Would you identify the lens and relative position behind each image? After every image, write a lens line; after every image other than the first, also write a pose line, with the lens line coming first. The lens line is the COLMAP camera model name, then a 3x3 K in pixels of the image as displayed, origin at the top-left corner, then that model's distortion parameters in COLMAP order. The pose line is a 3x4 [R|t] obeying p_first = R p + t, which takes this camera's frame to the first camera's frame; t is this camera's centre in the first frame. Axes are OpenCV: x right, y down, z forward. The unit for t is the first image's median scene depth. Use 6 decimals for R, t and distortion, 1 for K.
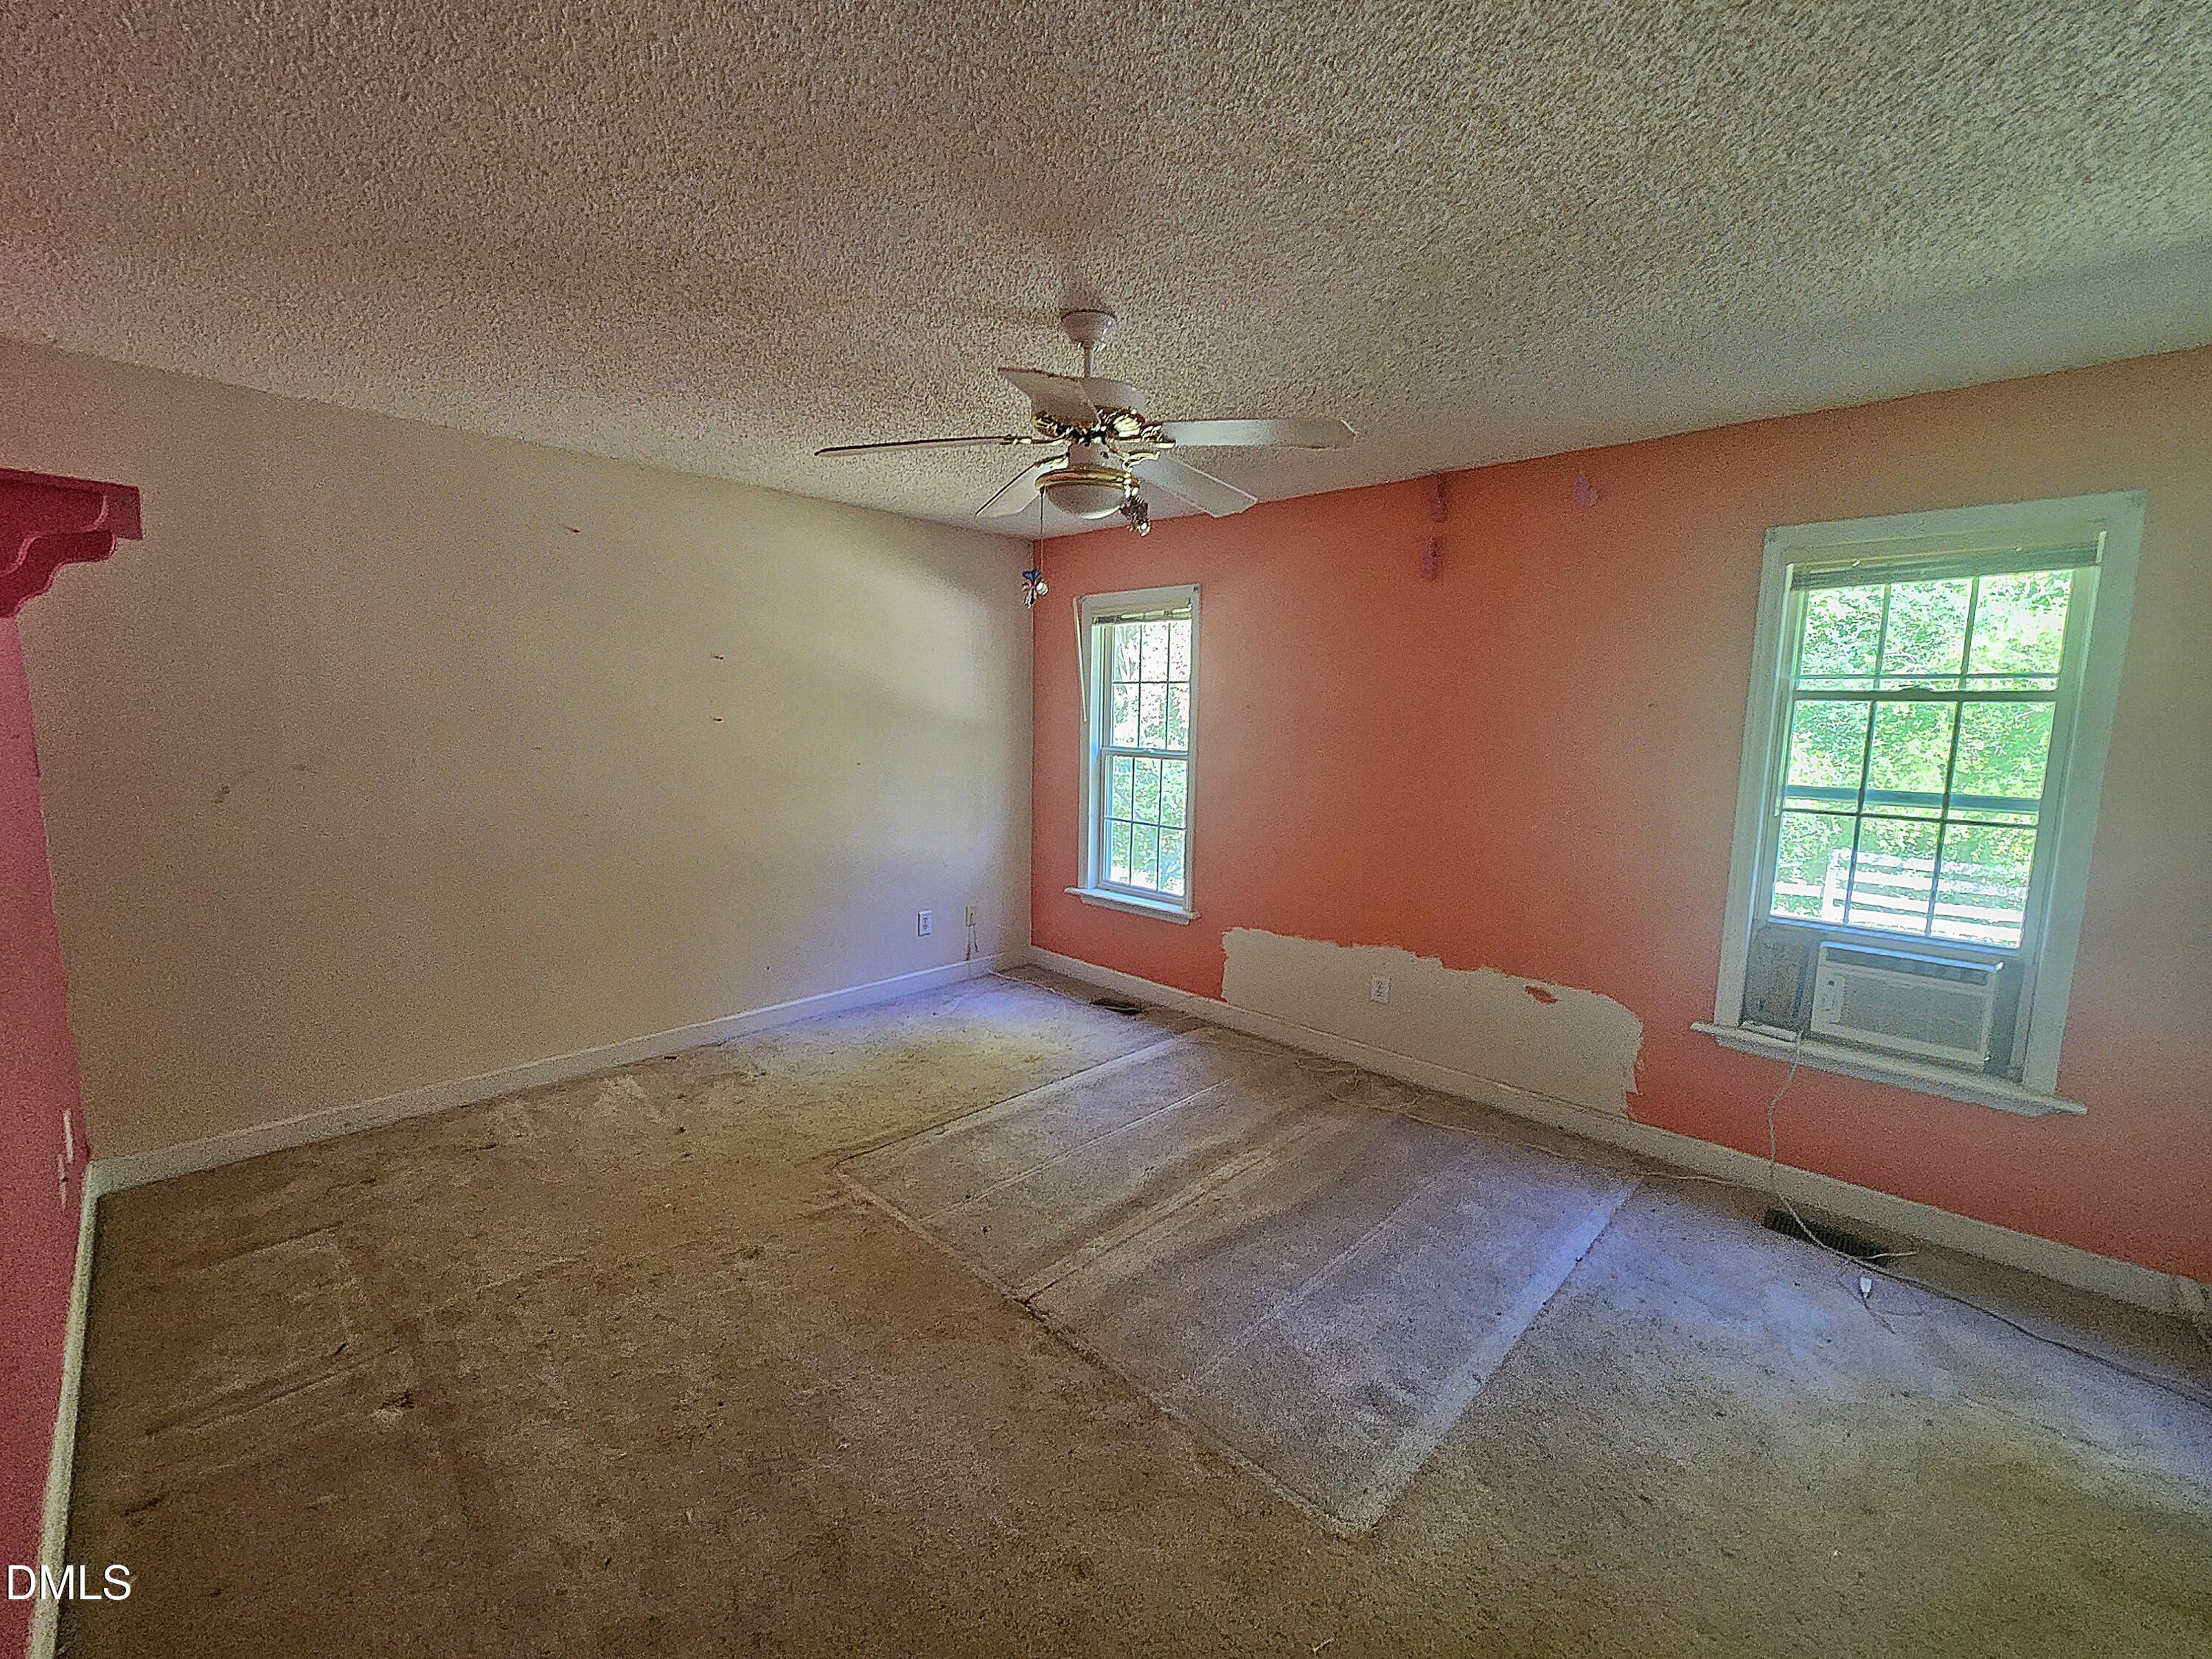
lens RADIAL K [[897.3, 0, 1097.3], [0, 897.3, 834.3], [0, 0, 1]] dist [0.001795, 0.000174]
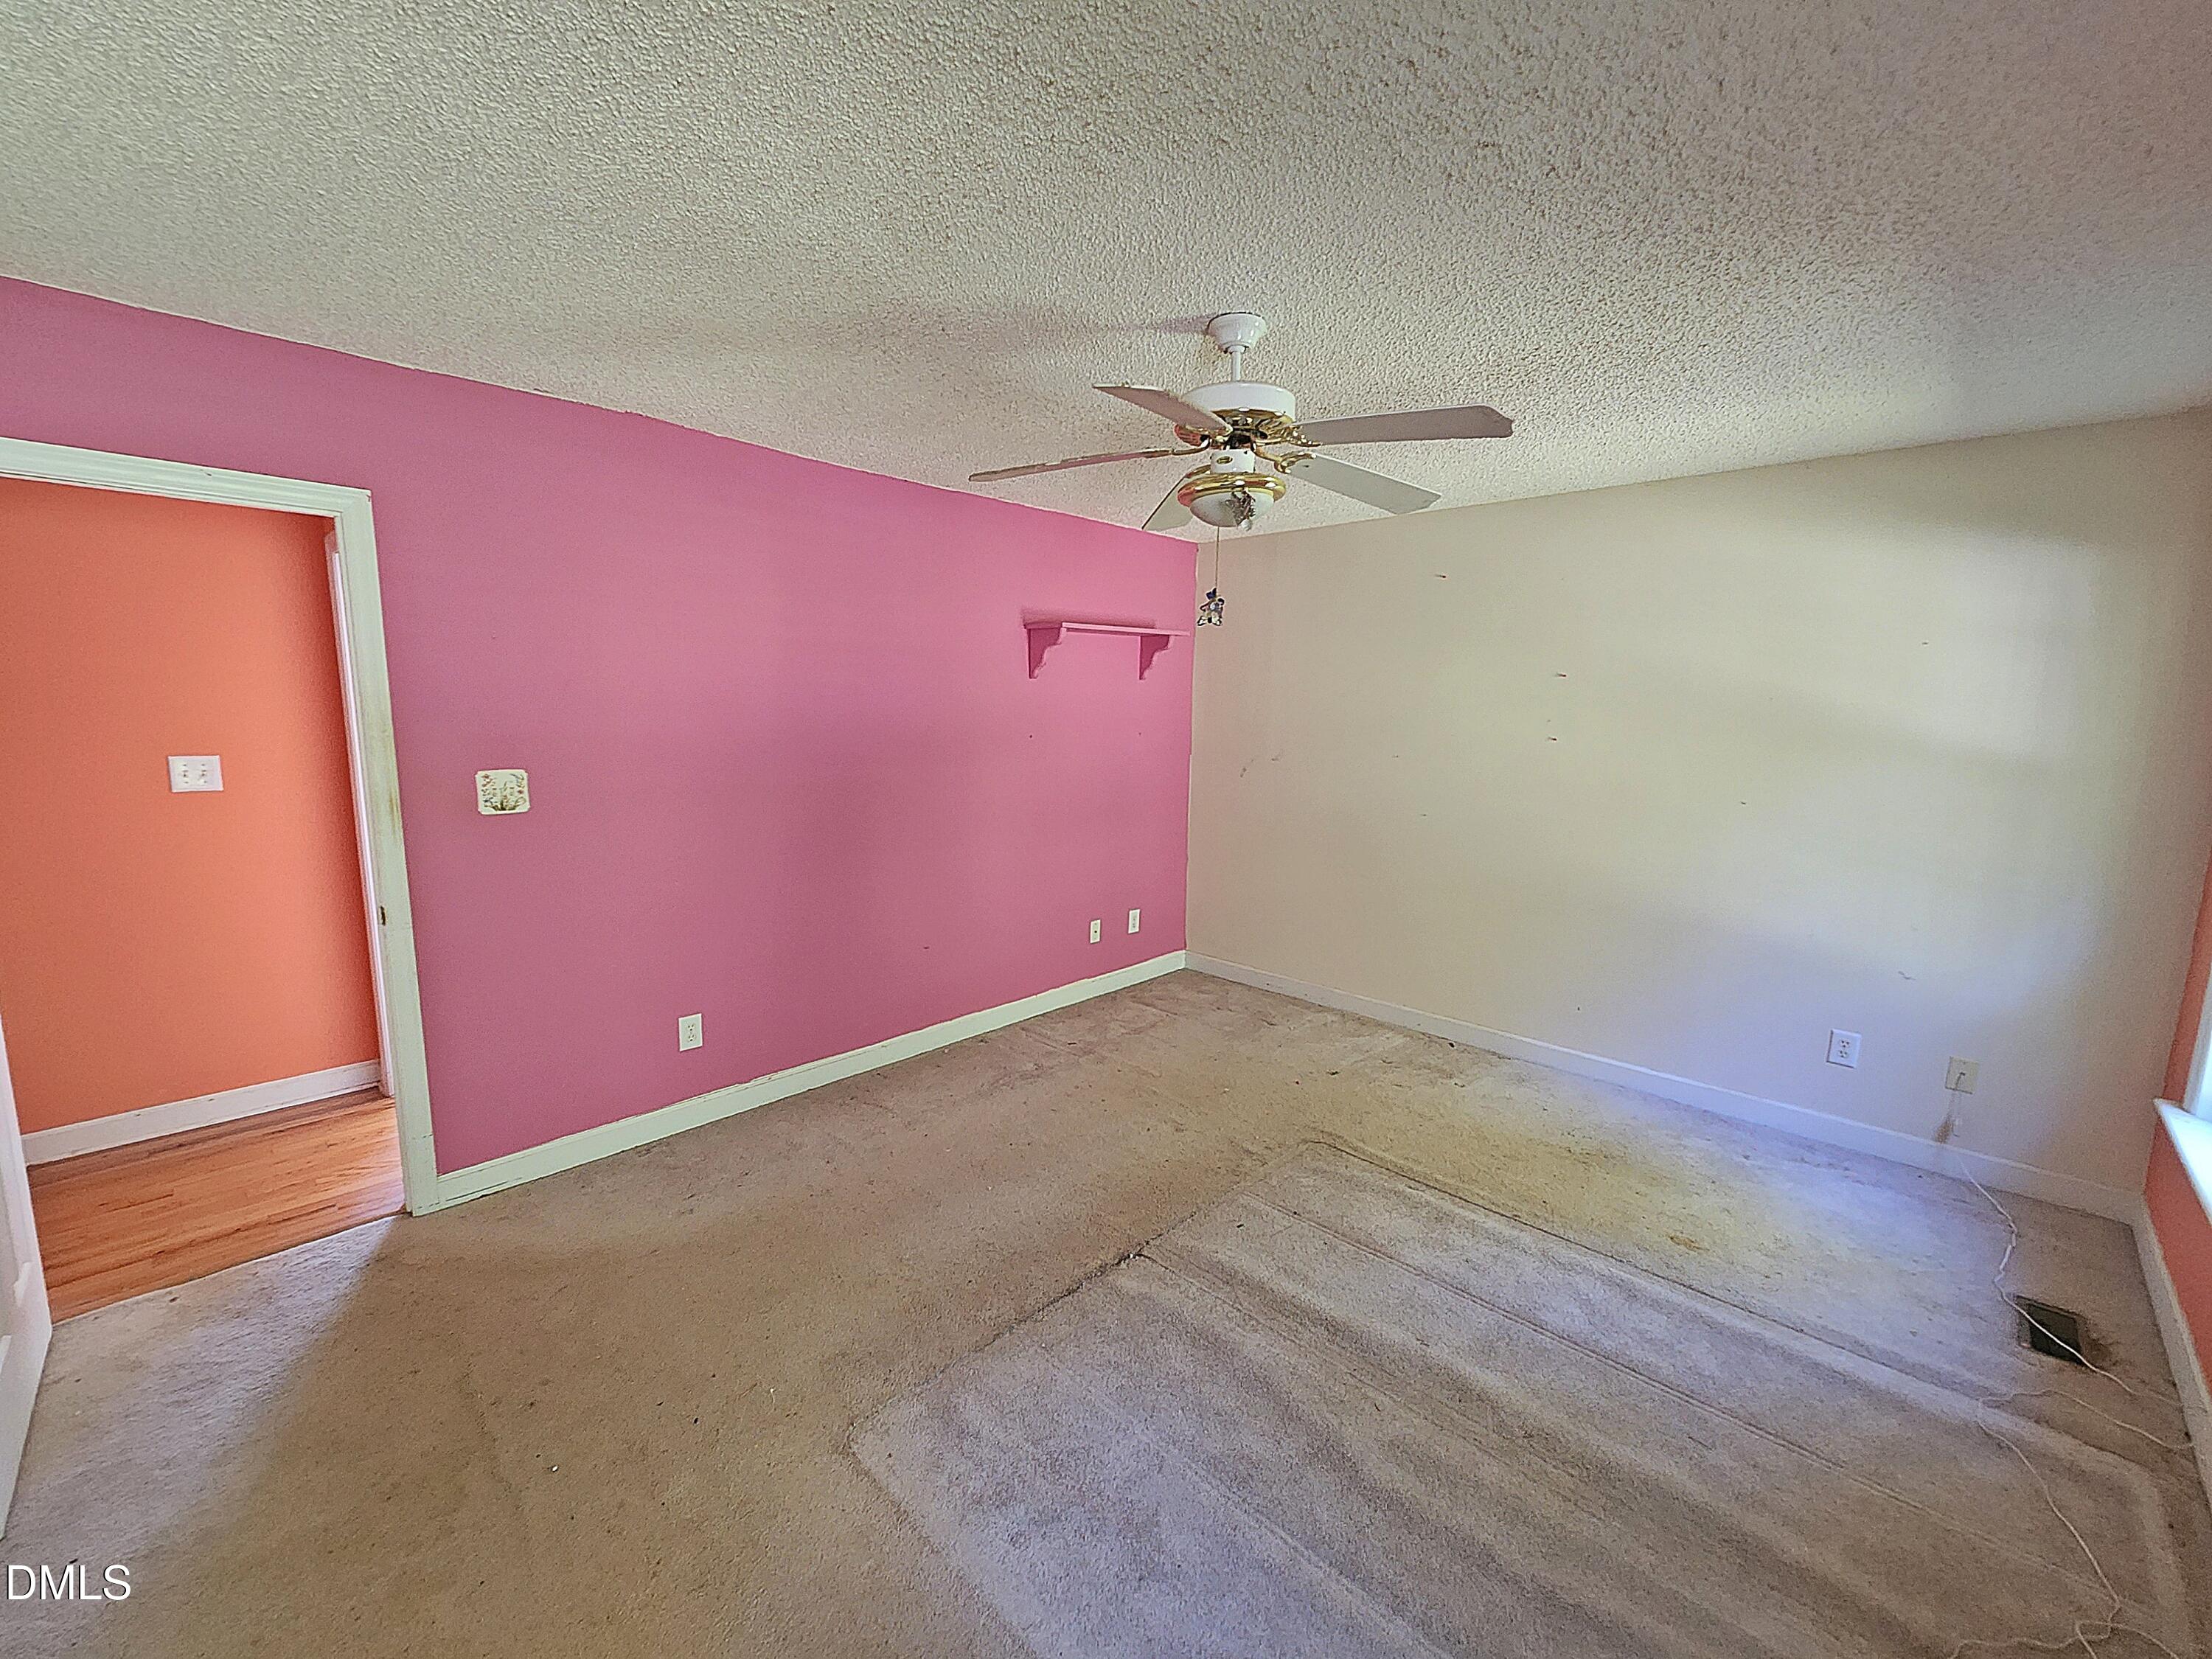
lens RADIAL K [[897.3, 0, 1097.3], [0, 897.3, 834.3], [0, 0, 1]] dist [0.001795, 0.000174]
pose [[0.006336, 0.123517, -0.992322, 0.561166], [-0.154878, 0.980489, 0.121055, -0.066467], [0.987913, 0.152922, 0.025343, 0.494324]]
